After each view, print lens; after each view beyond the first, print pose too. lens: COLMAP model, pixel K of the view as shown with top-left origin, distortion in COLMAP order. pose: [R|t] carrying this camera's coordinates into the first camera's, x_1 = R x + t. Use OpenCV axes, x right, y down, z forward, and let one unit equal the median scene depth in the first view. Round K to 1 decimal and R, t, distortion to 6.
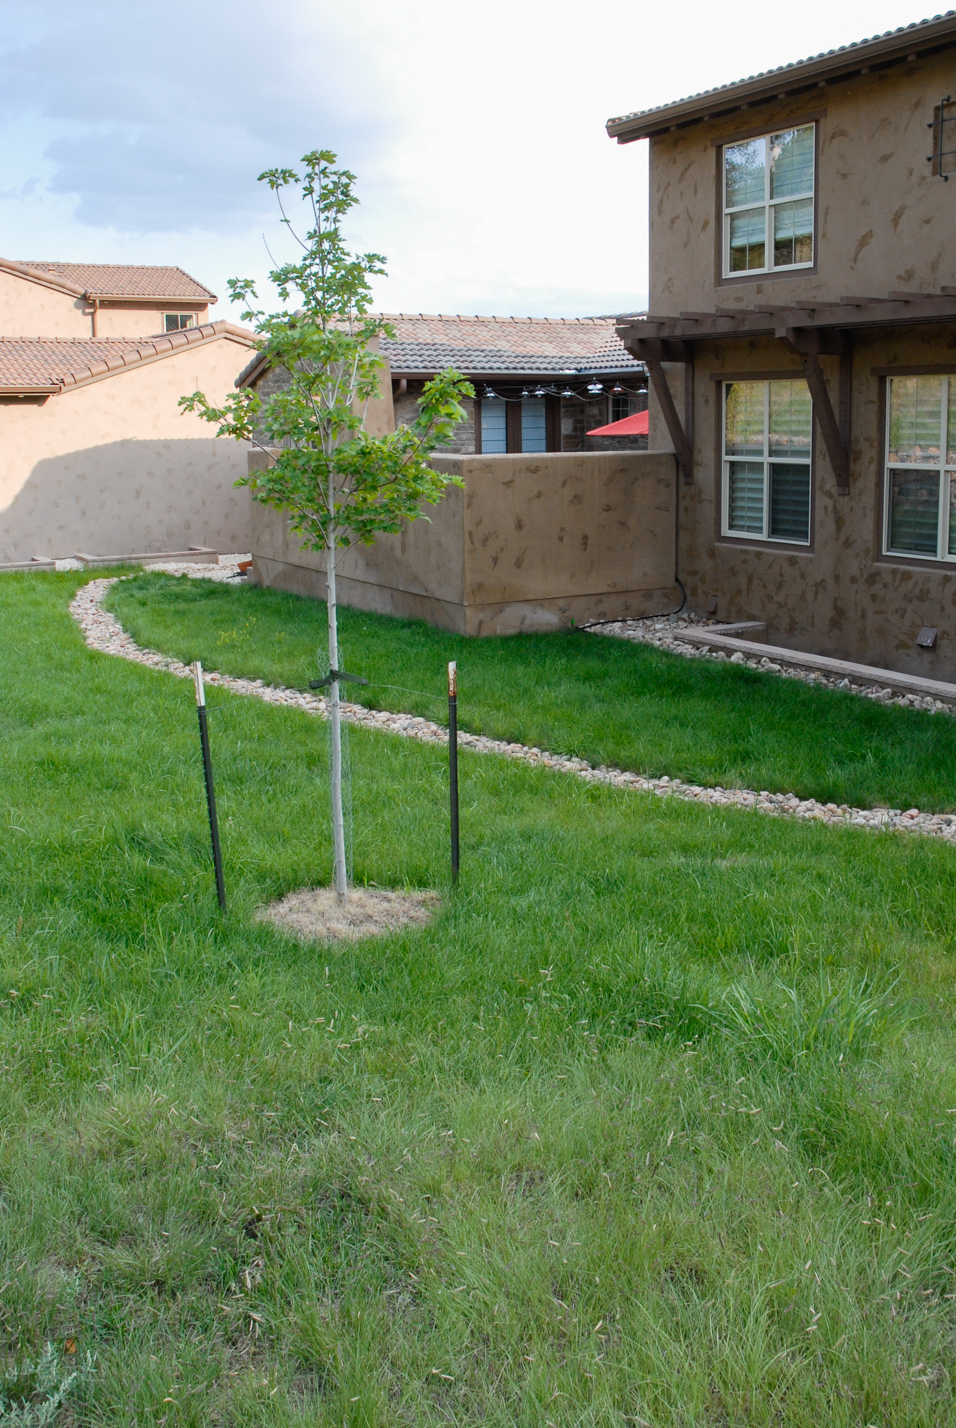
lens RADIAL K [[1323.3, 0, 477.1], [0, 1323.3, 596.2], [0, 0, 1]] dist [-0.165667, 0.164527]
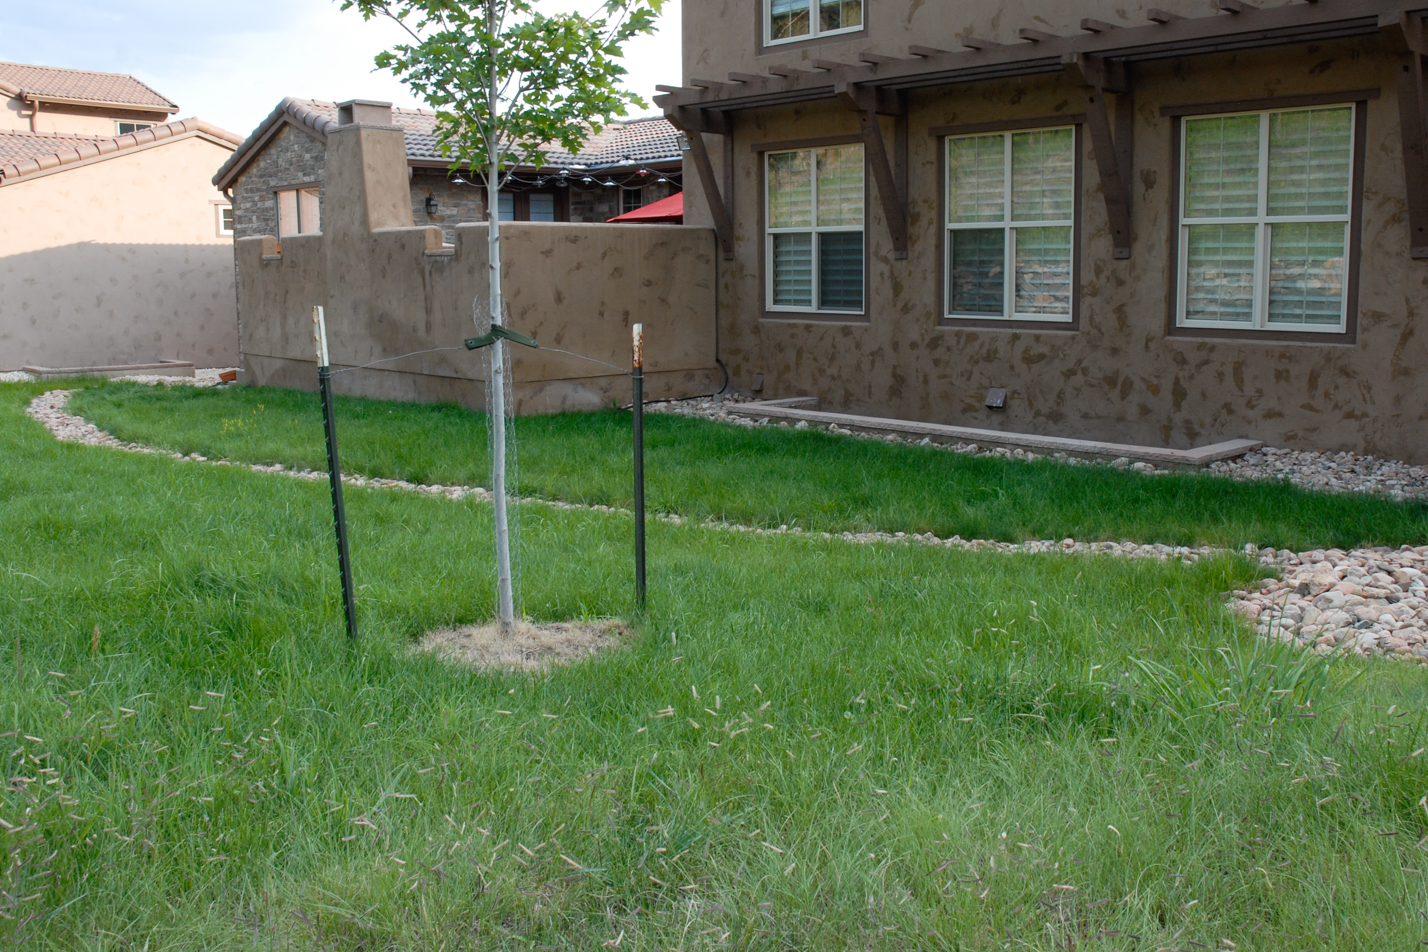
lens RADIAL K [[1257.6, 0, 716.4], [0, 1257.6, 423.9], [0, 0, 1]] dist [-0.141668, 0.223000]
pose [[0.972725, -0.018370, 0.231232, -0.066944], [0.024003, 0.999479, -0.021571, 0.057781], [-0.230716, 0.026533, 0.972659, 0.116462]]
